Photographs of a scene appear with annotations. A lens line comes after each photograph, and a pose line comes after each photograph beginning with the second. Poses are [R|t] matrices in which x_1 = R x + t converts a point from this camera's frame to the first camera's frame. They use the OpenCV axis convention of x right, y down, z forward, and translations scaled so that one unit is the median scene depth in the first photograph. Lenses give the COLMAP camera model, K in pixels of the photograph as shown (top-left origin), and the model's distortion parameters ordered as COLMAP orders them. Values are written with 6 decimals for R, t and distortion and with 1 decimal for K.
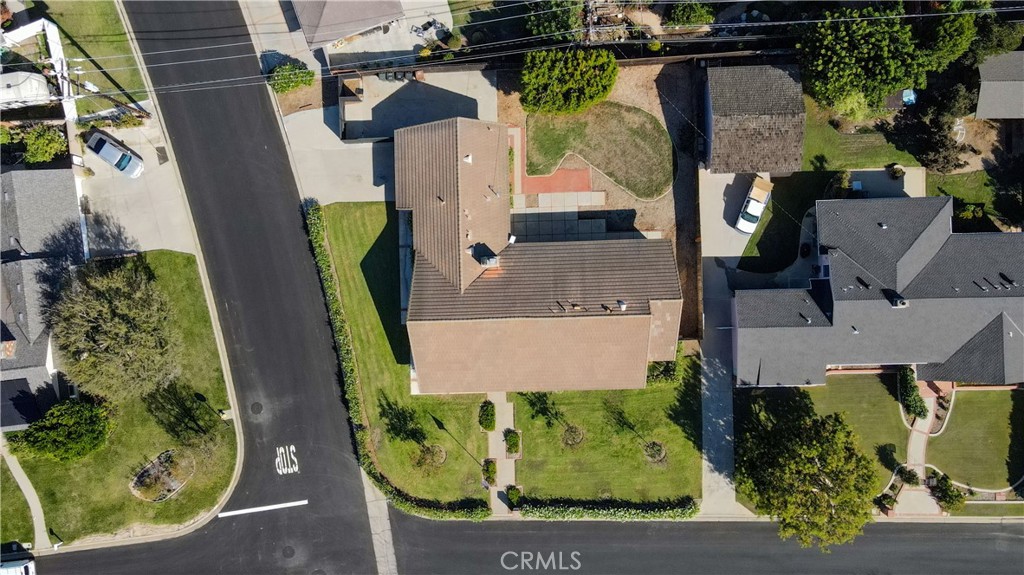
lens RADIAL K [[755.2, 0, 504.4], [0, 755.2, 289.6], [0, 0, 1]] dist [0.000001, 0.029722]
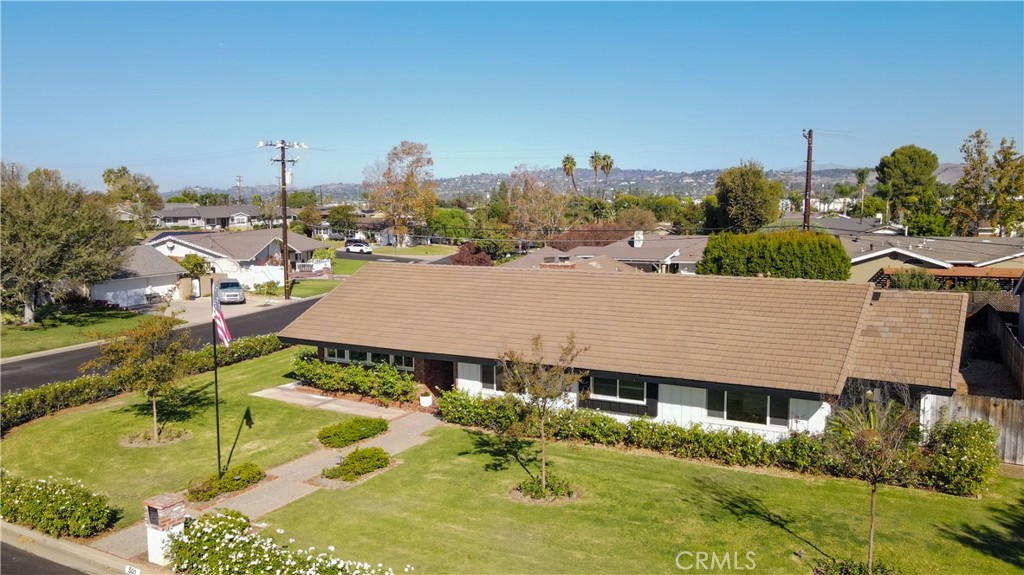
lens RADIAL K [[755.2, 0, 507.8], [0, 755.2, 284.5], [0, 0, 1]] dist [0.000001, 0.029722]
pose [[0.866489, 0.081538, -0.492493, 0.206947], [-0.498697, 0.097239, -0.861305, 0.426649], [-0.022339, 0.991915, 0.124919, 0.885875]]
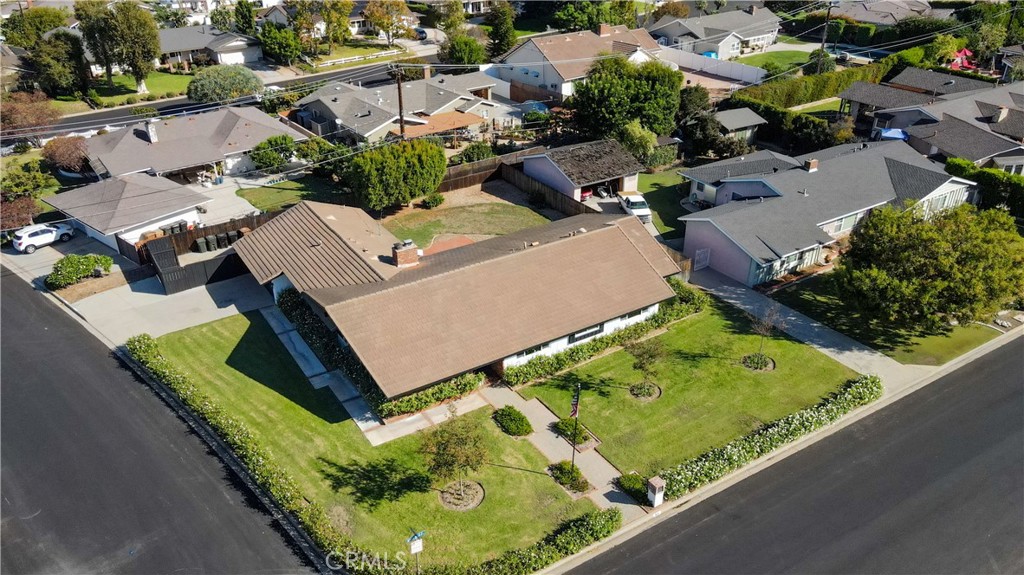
lens RADIAL K [[755.2, 0, 507.2], [0, 755.2, 286.4], [0, 0, 1]] dist [0.000001, 0.029722]
pose [[0.857788, -0.217115, 0.465897, -0.273611], [0.513265, 0.410384, -0.753754, 0.562260], [-0.027545, 0.885690, 0.463460, 0.637360]]
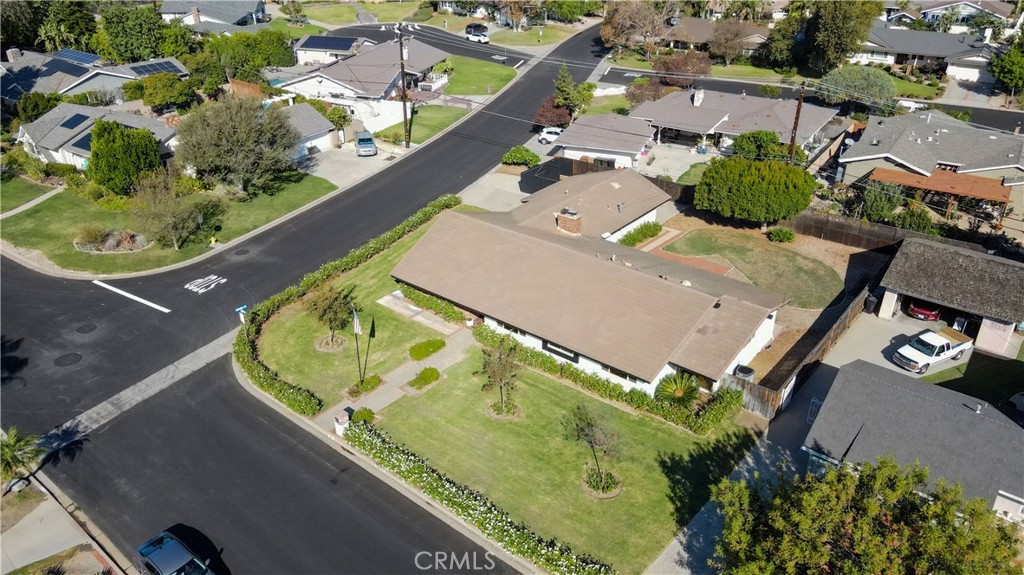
lens RADIAL K [[755.2, 0, 508.7], [0, 755.2, 285.0], [0, 0, 1]] dist [0.000001, 0.029722]
pose [[0.759919, 0.333609, -0.557878, 0.391939], [-0.649748, 0.365132, -0.666713, 0.549836], [-0.018722, 0.869128, 0.494232, 0.614445]]
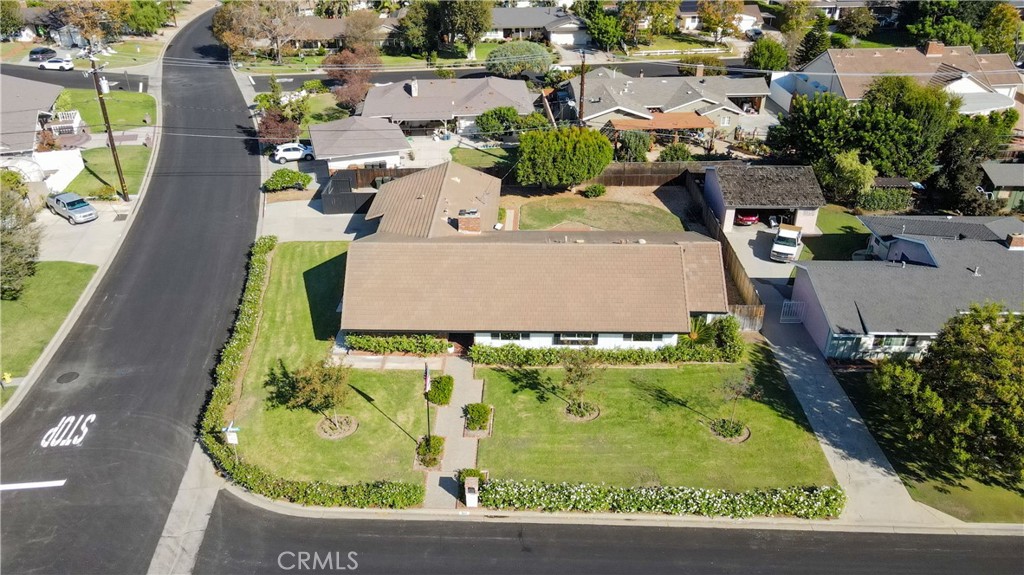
lens RADIAL K [[755.2, 0, 508.0], [0, 755.2, 285.3], [0, 0, 1]] dist [0.000001, 0.029722]
pose [[0.998296, 0.050140, -0.029838, 0.046031], [-0.050250, 0.478948, -0.876404, 0.654424], [-0.029652, 0.876410, 0.480651, 0.634373]]
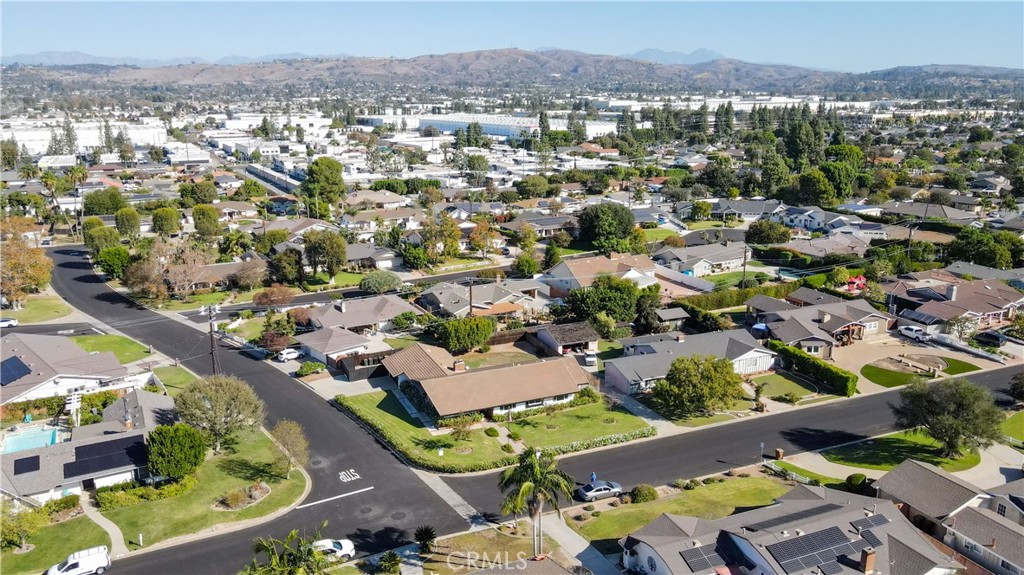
lens RADIAL K [[755.2, 0, 504.2], [0, 755.2, 290.9], [0, 0, 1]] dist [0.000001, 0.029722]
pose [[0.930830, -0.065783, 0.359482, -0.477275], [0.364526, 0.237075, -0.900509, 1.352309], [-0.025987, 0.969262, 0.244657, 0.413273]]
